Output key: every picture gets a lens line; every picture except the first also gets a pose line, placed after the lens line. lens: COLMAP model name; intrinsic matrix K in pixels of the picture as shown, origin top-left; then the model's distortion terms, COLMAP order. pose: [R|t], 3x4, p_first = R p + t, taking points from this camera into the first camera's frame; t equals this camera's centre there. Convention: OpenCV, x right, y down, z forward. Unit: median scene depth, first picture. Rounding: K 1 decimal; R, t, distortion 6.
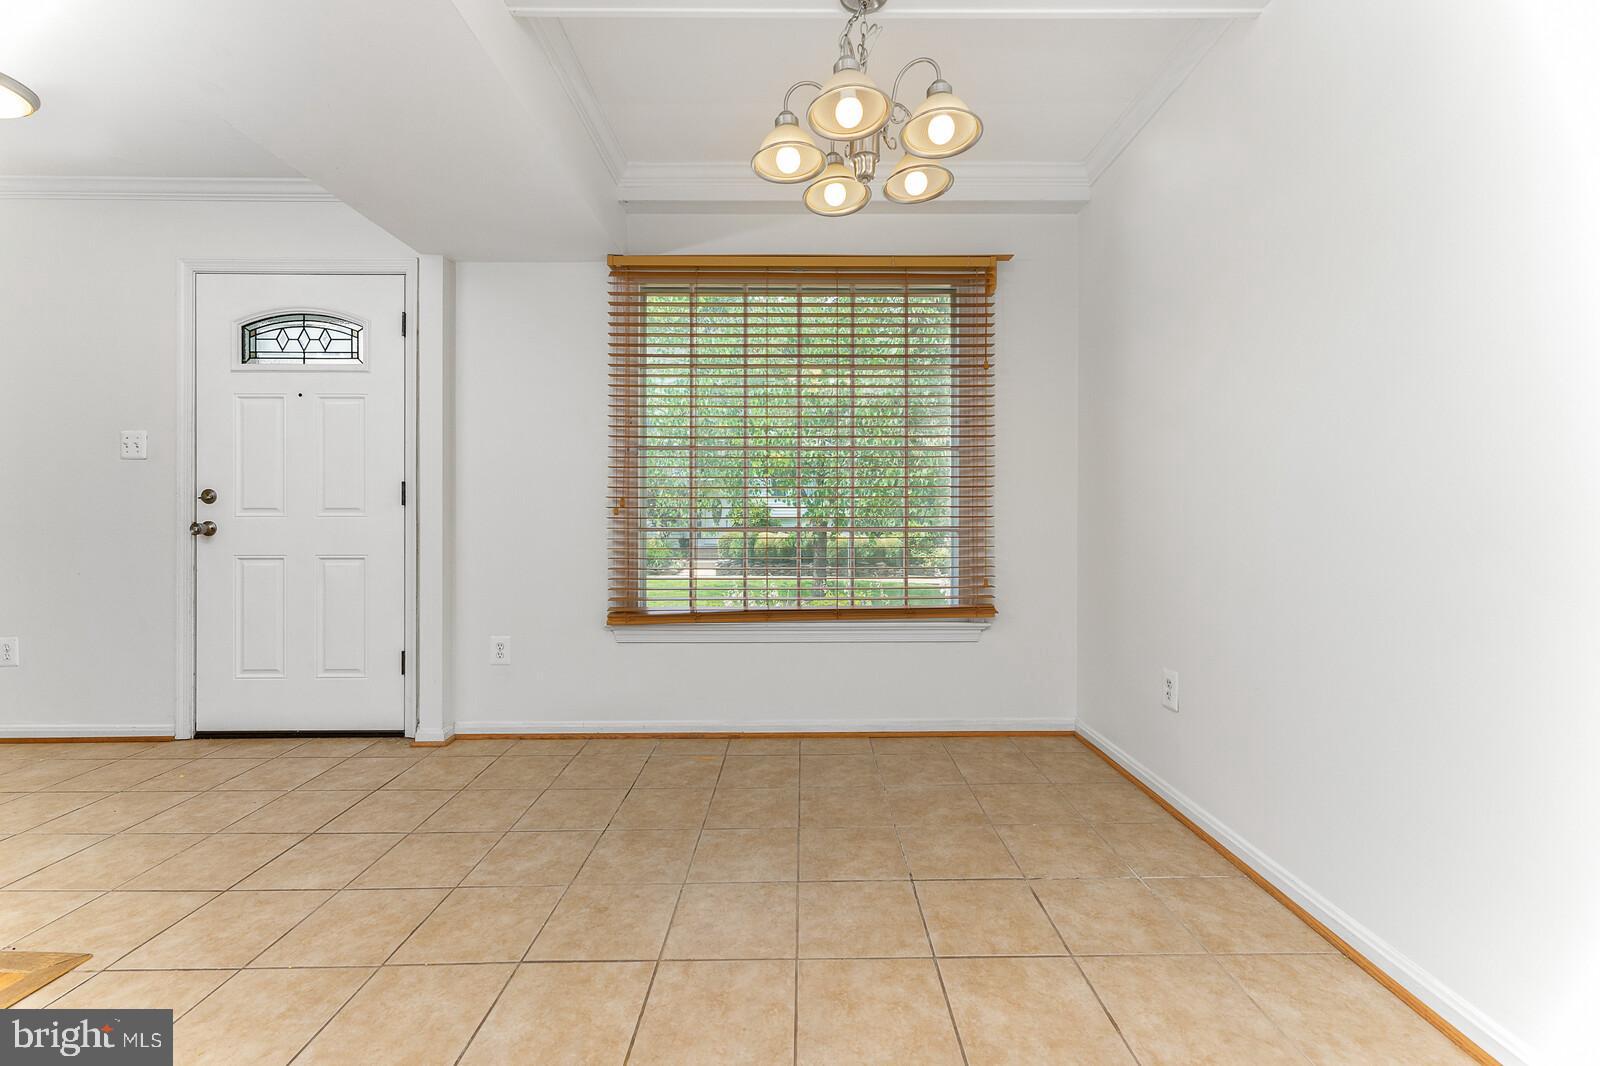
lens RADIAL K [[646.0, 0, 801.8], [0, 646.0, 524.6], [0, 0, 1]] dist [0.002604, -0.000160]
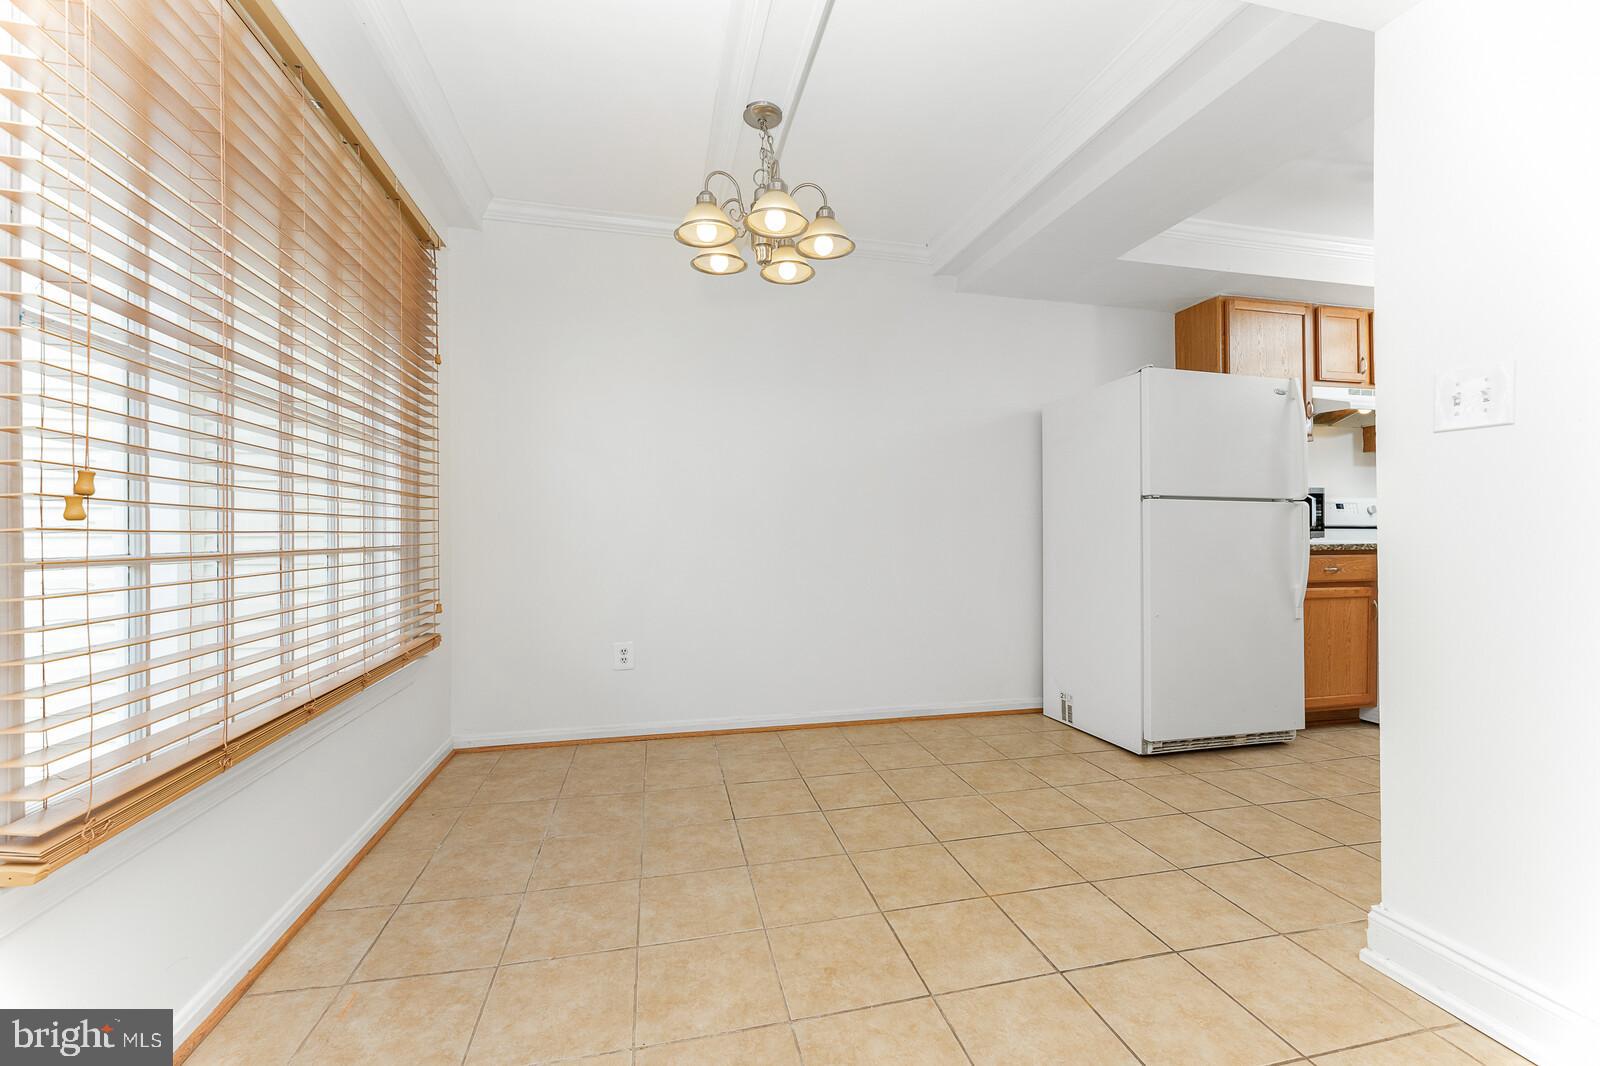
lens RADIAL K [[646.0, 0, 804.7], [0, 646.0, 523.4], [0, 0, 1]] dist [0.002604, -0.000160]
pose [[-0.227204, 0.018512, 0.973671, -0.692580], [0.012470, 0.999793, -0.016099, -0.003691], [-0.973767, 0.008484, -0.227388, 0.723078]]
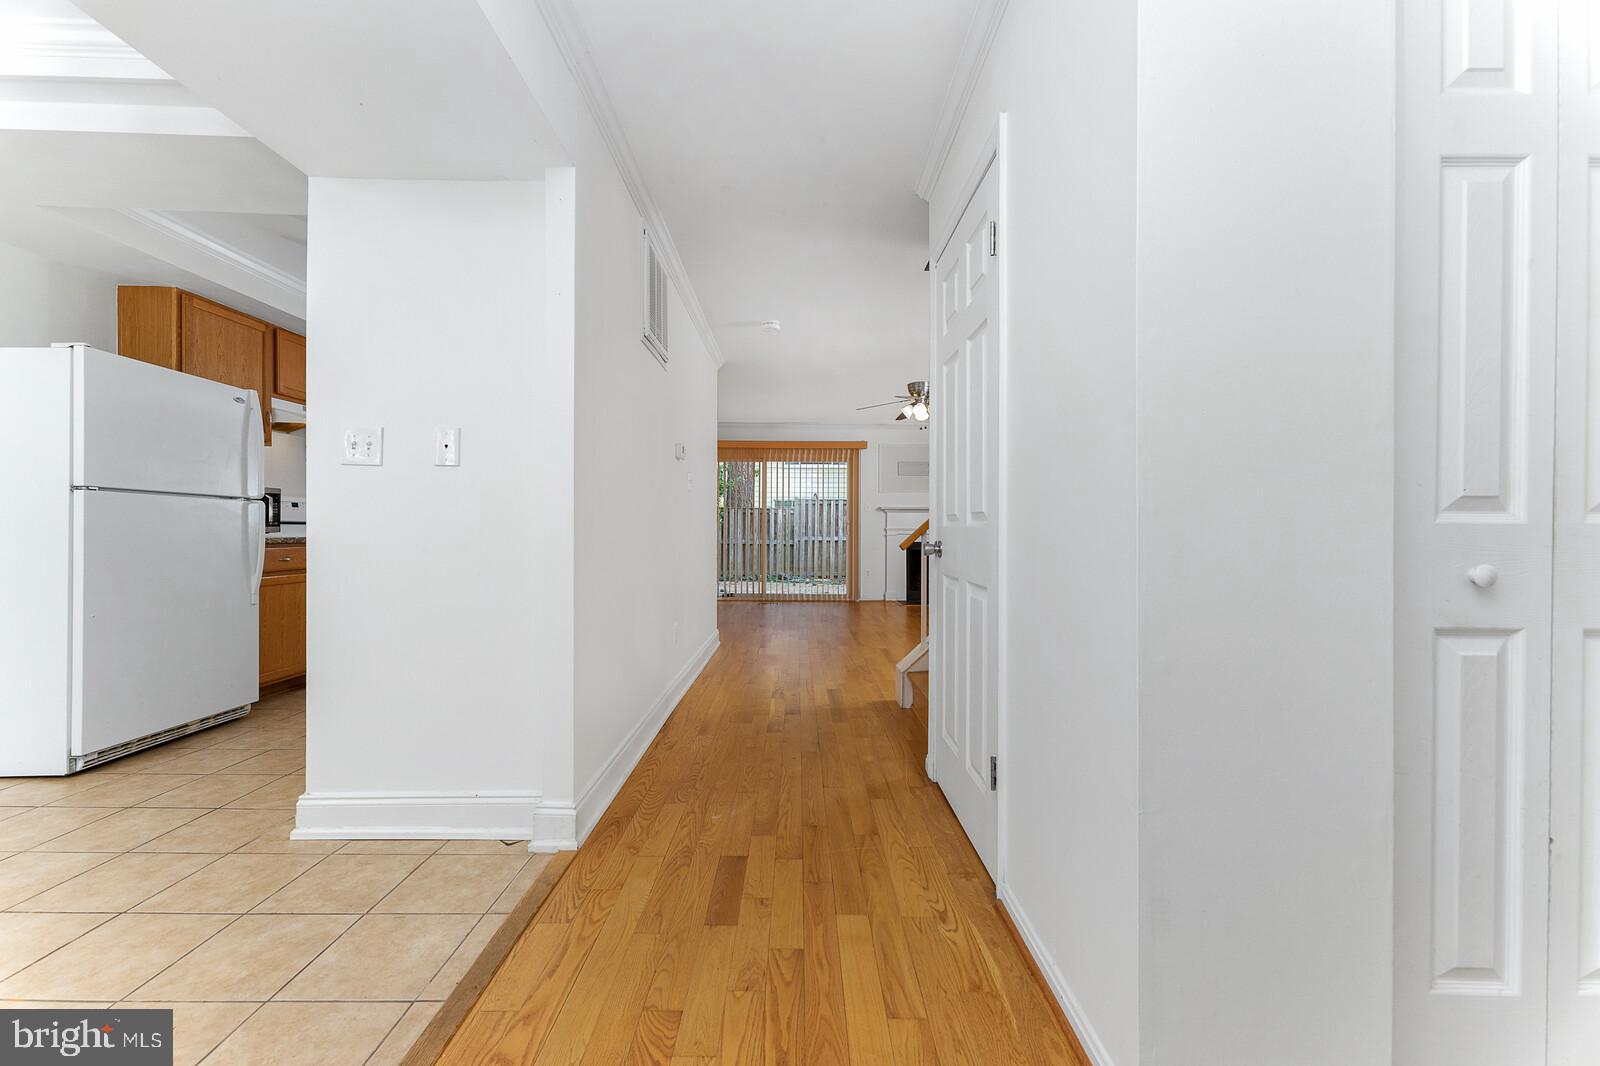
lens RADIAL K [[646.0, 0, 804.9], [0, 646.0, 532.1], [0, 0, 1]] dist [0.002604, -0.000160]
pose [[-0.999983, -0.002321, -0.005296, -0.850702], [-0.002408, 0.999859, 0.016607, -0.009929], [0.005257, 0.016620, -0.999848, 0.892548]]
